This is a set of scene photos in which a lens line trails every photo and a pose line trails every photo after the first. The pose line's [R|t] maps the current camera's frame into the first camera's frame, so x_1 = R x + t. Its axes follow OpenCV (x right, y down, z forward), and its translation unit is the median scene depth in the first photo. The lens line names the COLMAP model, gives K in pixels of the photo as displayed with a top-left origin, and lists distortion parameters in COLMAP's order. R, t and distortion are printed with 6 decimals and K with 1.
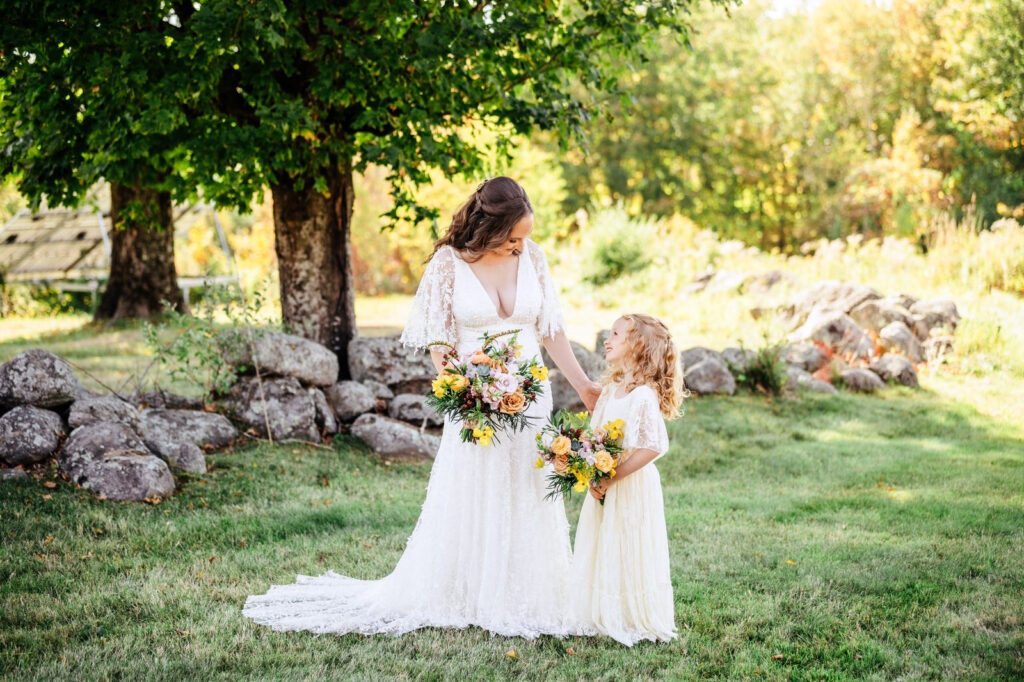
lens RADIAL K [[2070.0, 0, 514.6], [0, 2070.0, 345.0], [0, 0, 1]] dist [0.014360, 0.000000]
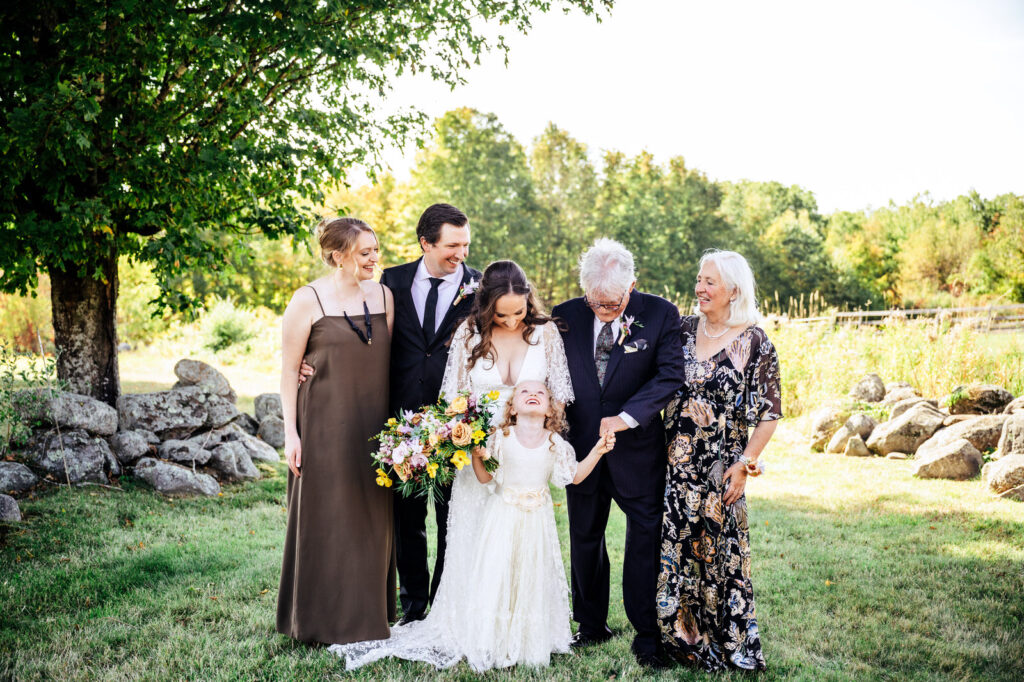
lens RADIAL K [[1174.3, 0, 510.3], [0, 1174.3, 340.2], [0, 0, 1]] dist [0.011989, 0.000000]
pose [[0.949597, 0.004552, 0.313440, -0.076506], [0.006865, 0.999353, -0.035314, -0.009473], [-0.313398, 0.035686, 0.948951, 0.239630]]
